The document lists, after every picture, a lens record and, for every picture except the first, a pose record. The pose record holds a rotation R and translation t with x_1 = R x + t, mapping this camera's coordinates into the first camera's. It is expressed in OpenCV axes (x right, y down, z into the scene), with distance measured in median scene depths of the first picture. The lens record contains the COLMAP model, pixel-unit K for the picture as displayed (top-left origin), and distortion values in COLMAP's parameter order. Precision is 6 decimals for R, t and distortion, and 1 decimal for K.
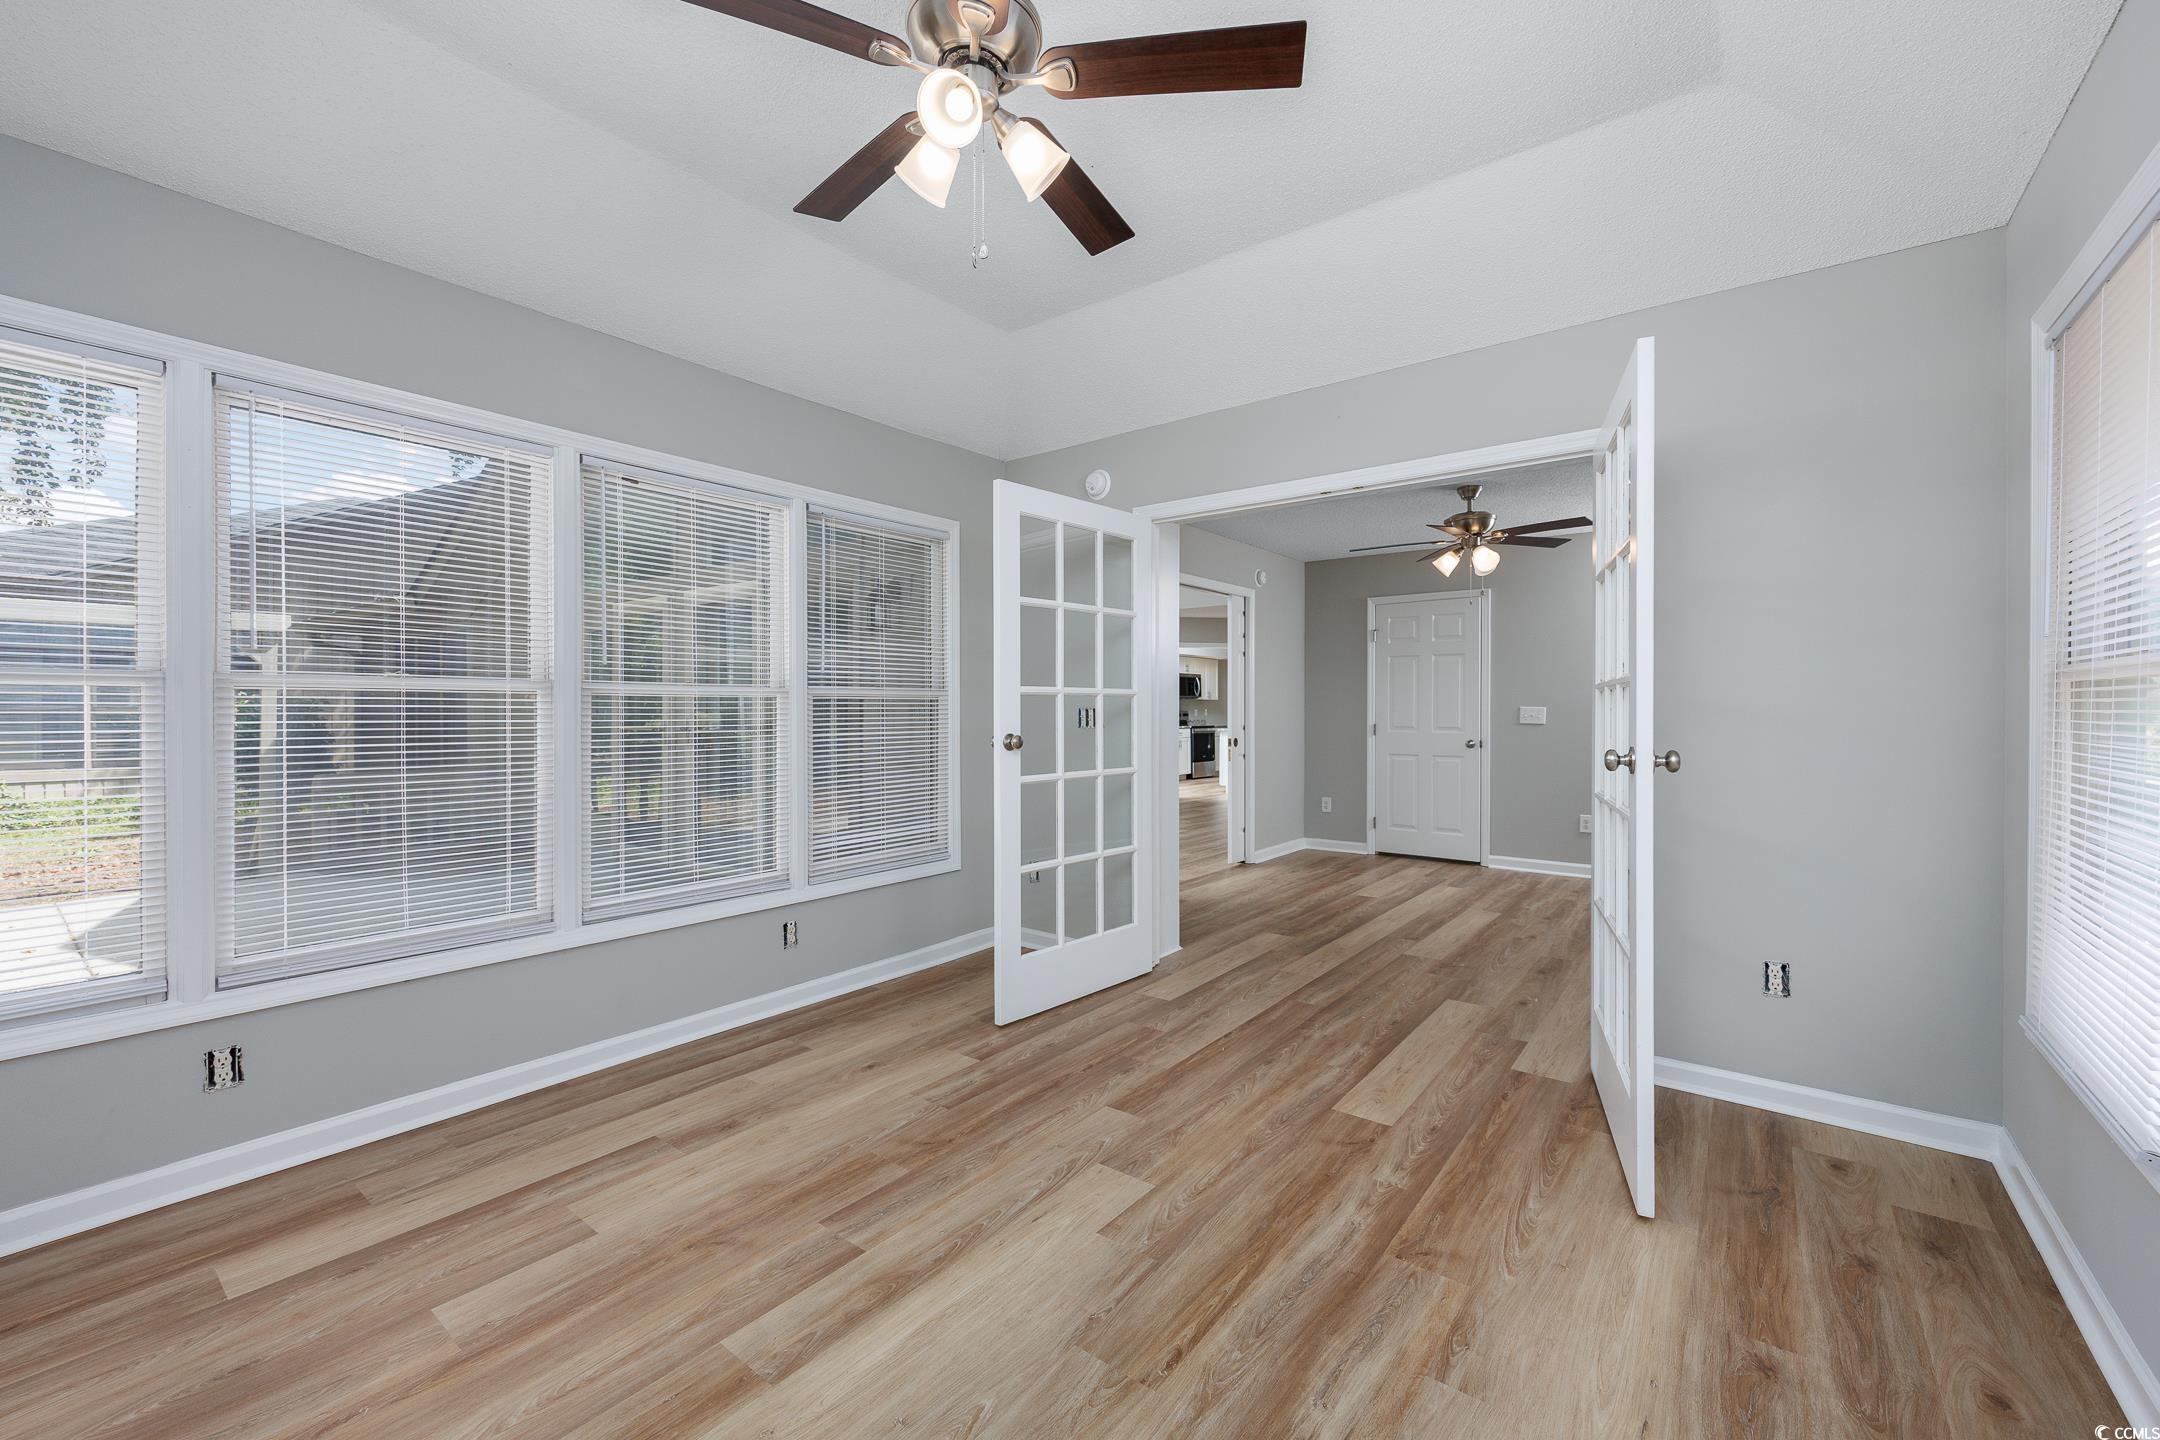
lens RADIAL K [[845.9, 0, 1088.7], [0, 845.9, 716.1], [0, 0, 1]] dist [-0.000696, 0.000067]
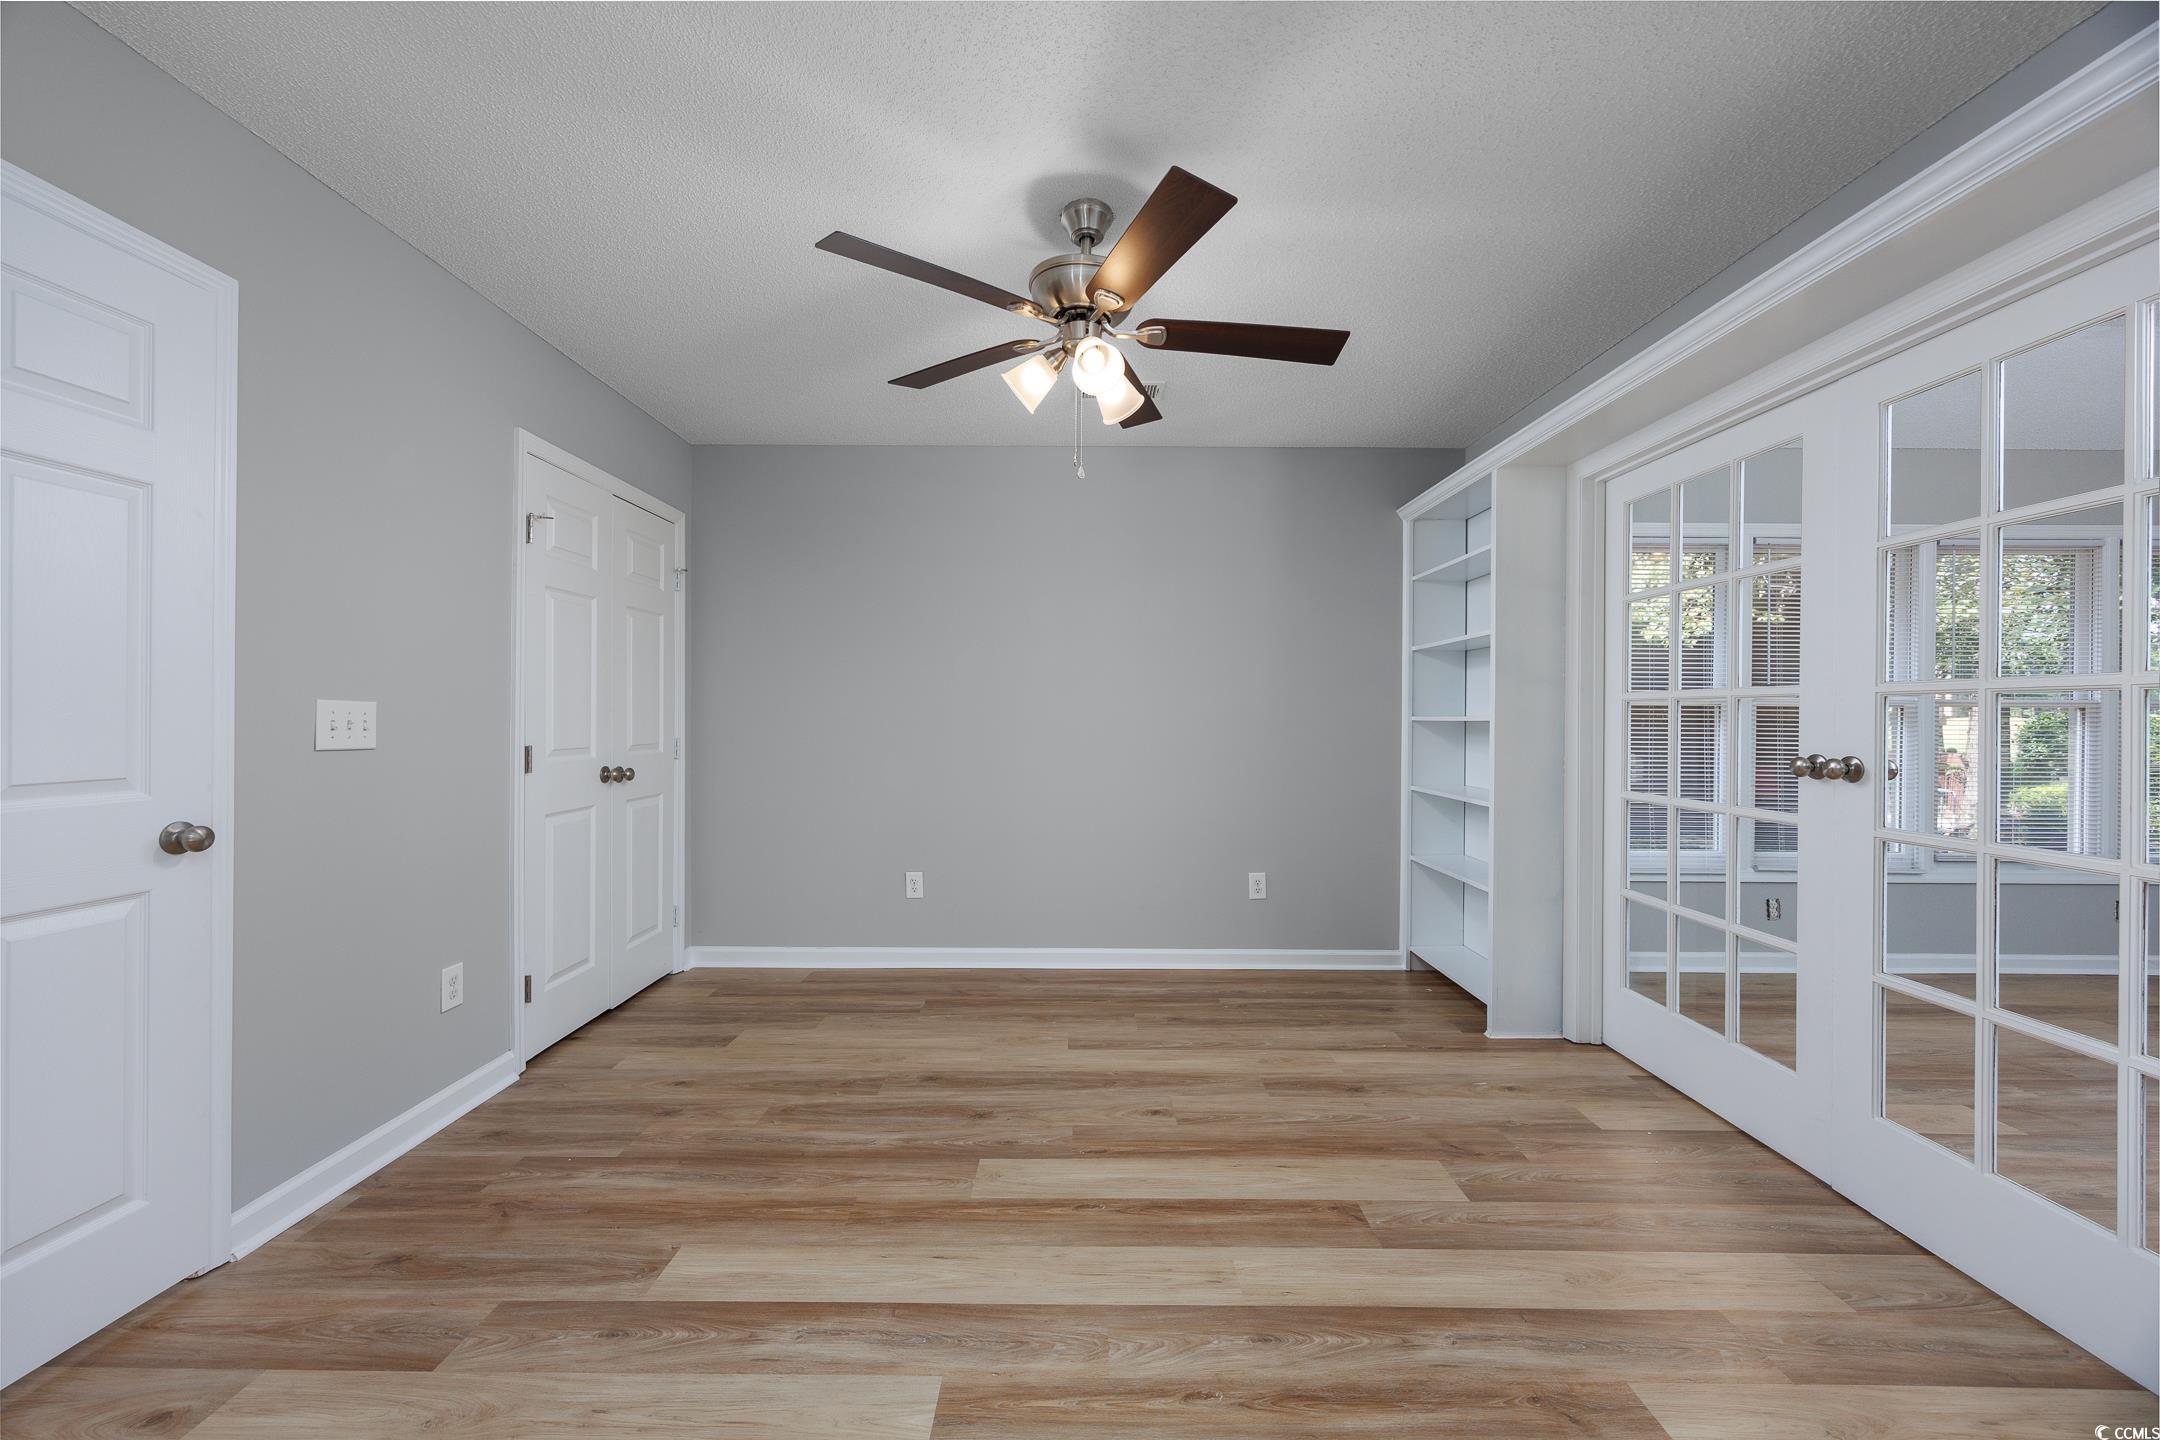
lens RADIAL K [[845.9, 0, 1088.7], [0, 845.9, 716.1], [0, 0, 1]] dist [-0.000696, 0.000067]
pose [[-0.620016, 0.000120, 0.784589, 0.135943], [0.006018, 0.999971, 0.004603, -0.003719], [-0.784566, 0.007575, -0.619999, 1.616464]]
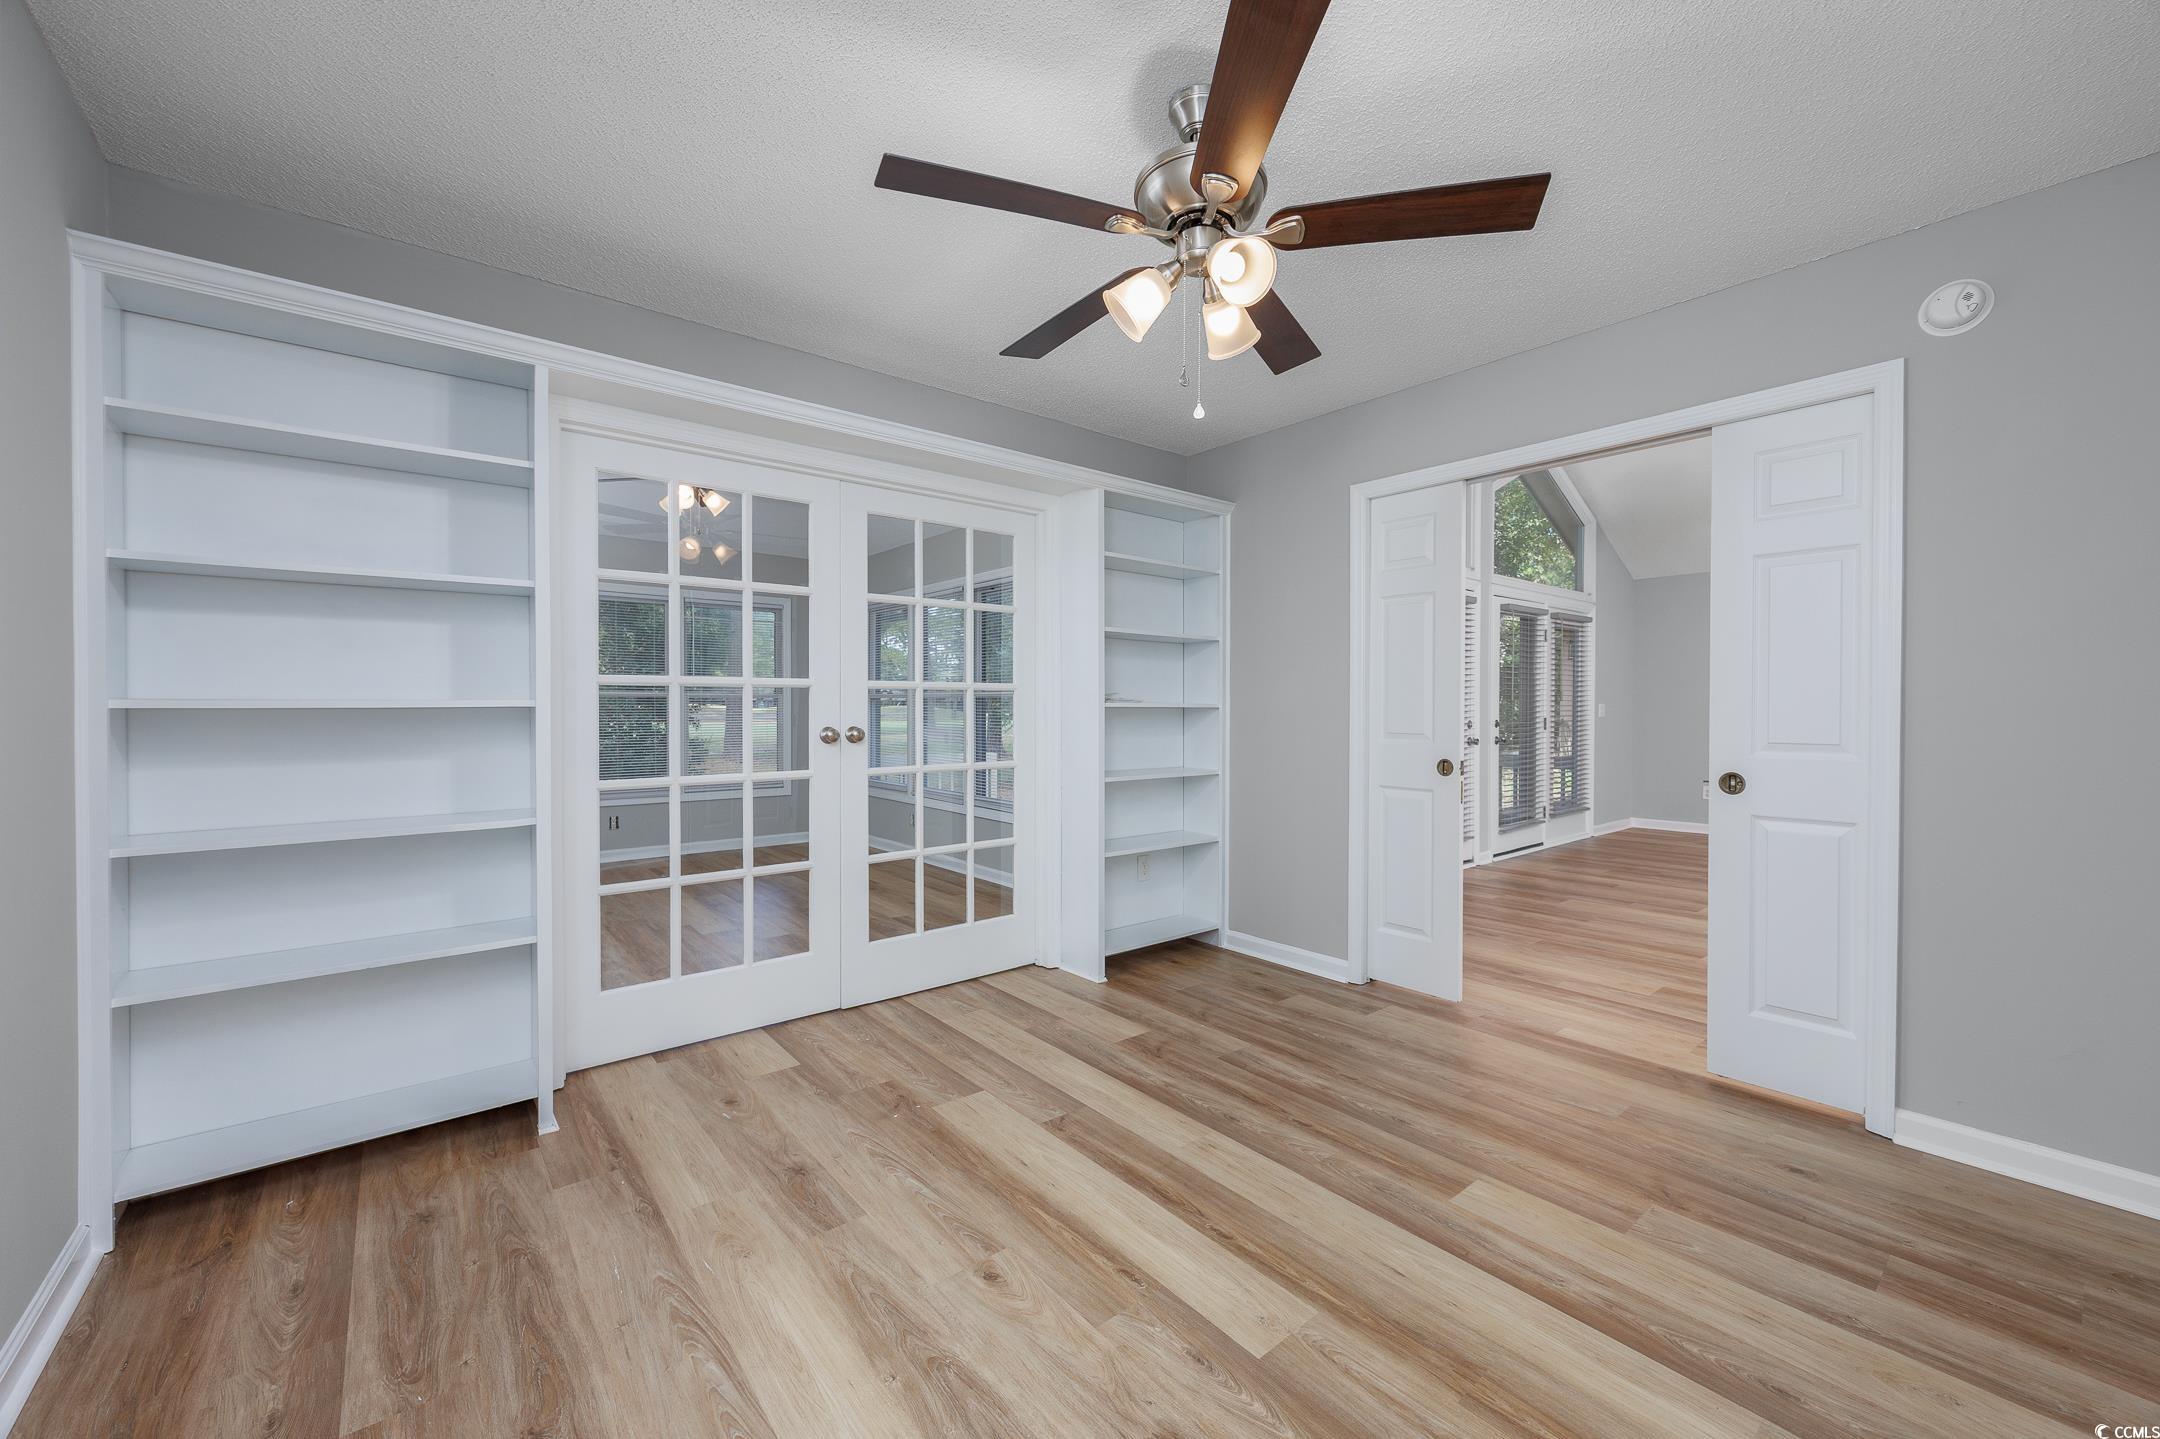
lens RADIAL K [[845.9, 0, 1088.7], [0, 845.9, 715.6], [0, 0, 1]] dist [-0.000696, 0.000067]
pose [[-0.211768, 0.016651, -0.977178, 1.043543], [-0.008626, 0.999784, 0.018905, -0.004213], [0.977282, 0.012433, -0.211578, 1.316714]]
